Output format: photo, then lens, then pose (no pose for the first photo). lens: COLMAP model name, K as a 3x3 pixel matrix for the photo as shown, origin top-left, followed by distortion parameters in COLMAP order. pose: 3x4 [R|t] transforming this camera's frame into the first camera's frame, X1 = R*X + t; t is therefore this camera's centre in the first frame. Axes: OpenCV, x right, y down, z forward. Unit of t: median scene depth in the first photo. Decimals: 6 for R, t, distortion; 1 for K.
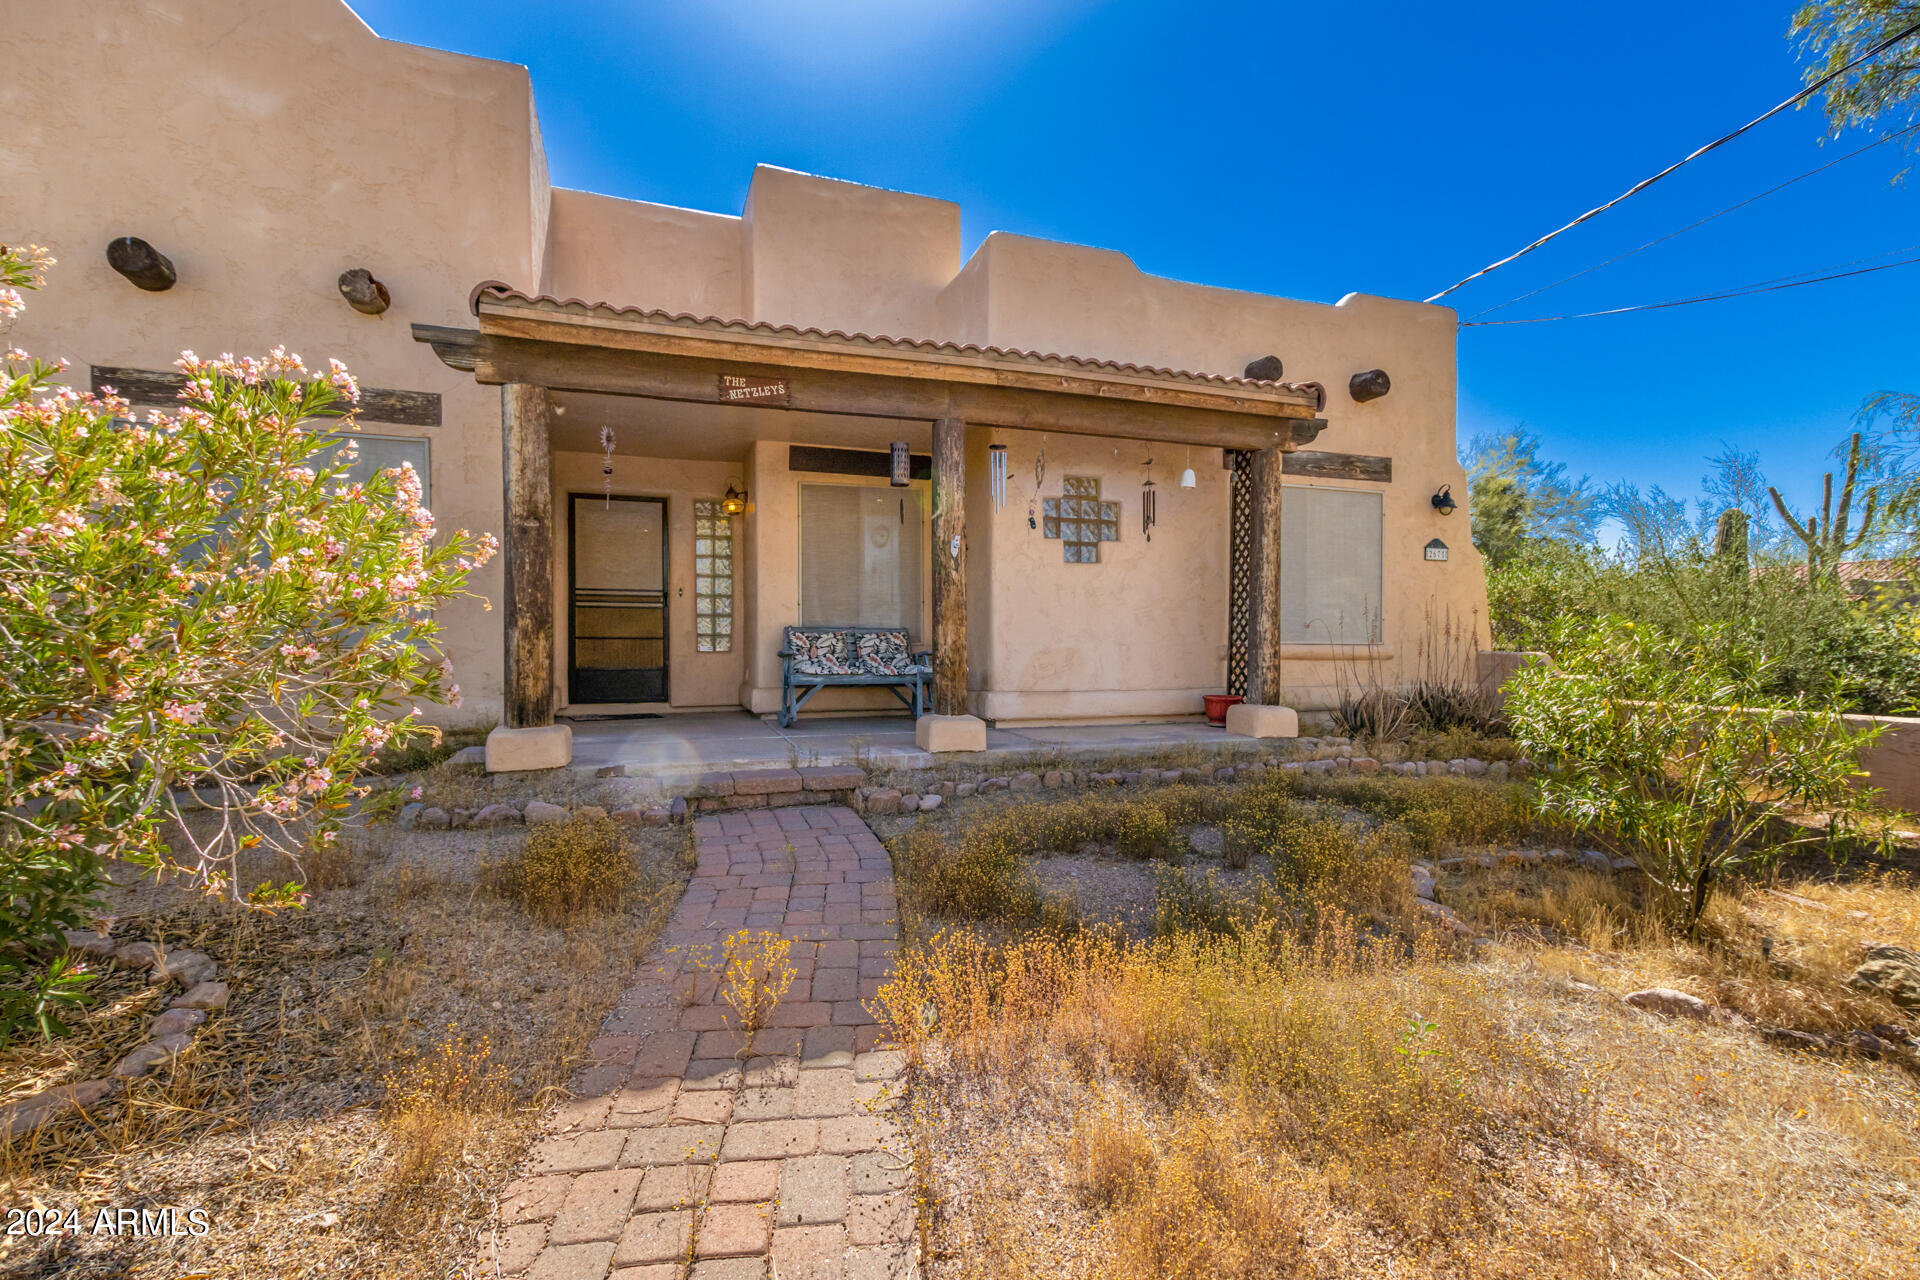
lens RADIAL K [[883.1, 0, 957.0], [0, 883.1, 641.9], [0, 0, 1]] dist [0.007440, -0.002006]
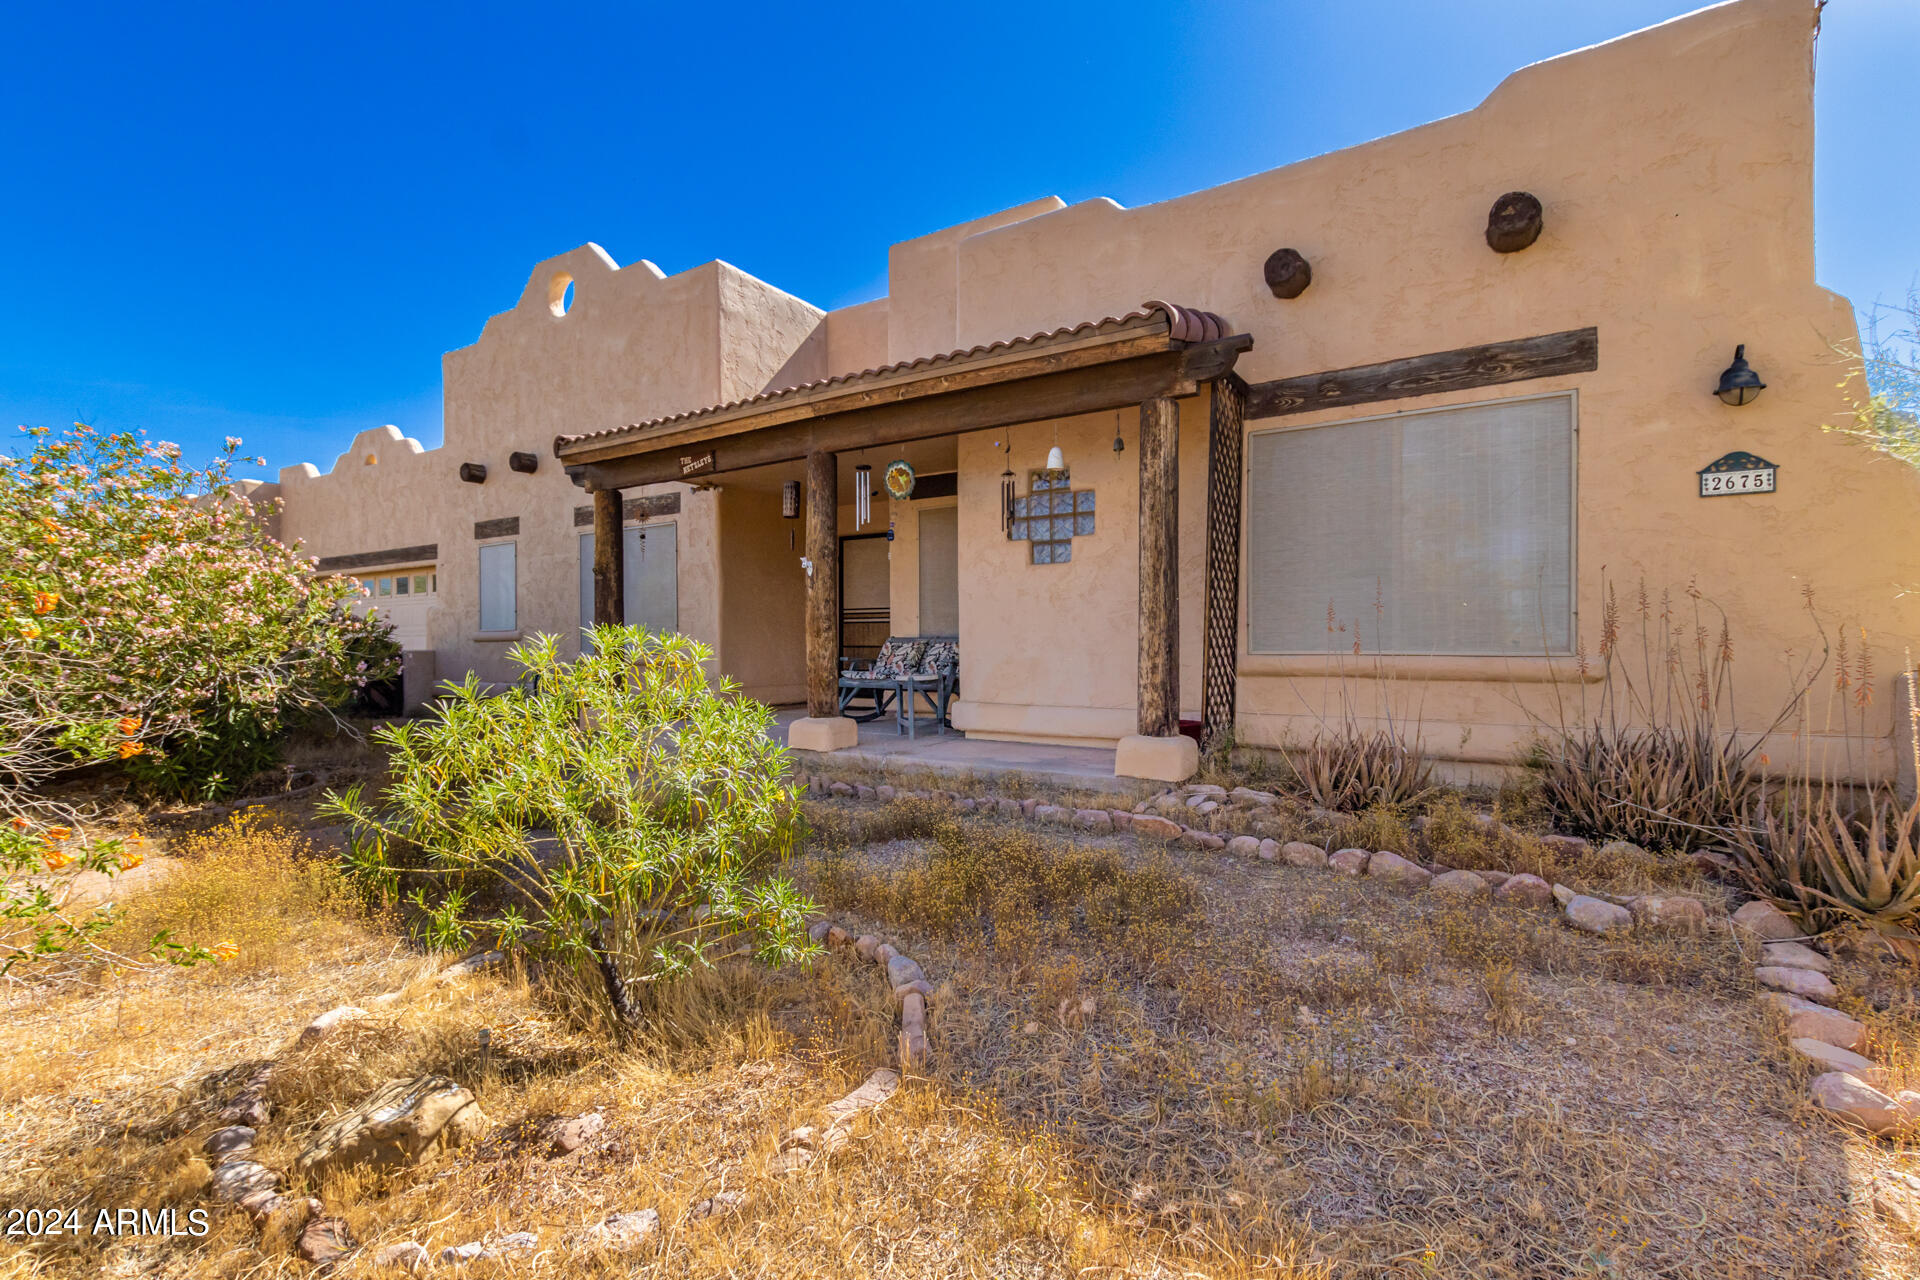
lens RADIAL K [[883.1, 0, 955.3], [0, 883.1, 645.1], [0, 0, 1]] dist [0.007440, -0.002006]
pose [[0.599213, -0.002727, -0.800585, 0.825669], [0.003315, 0.999994, -0.000924, -0.005498], [0.800583, -0.002101, 0.599218, 0.390614]]
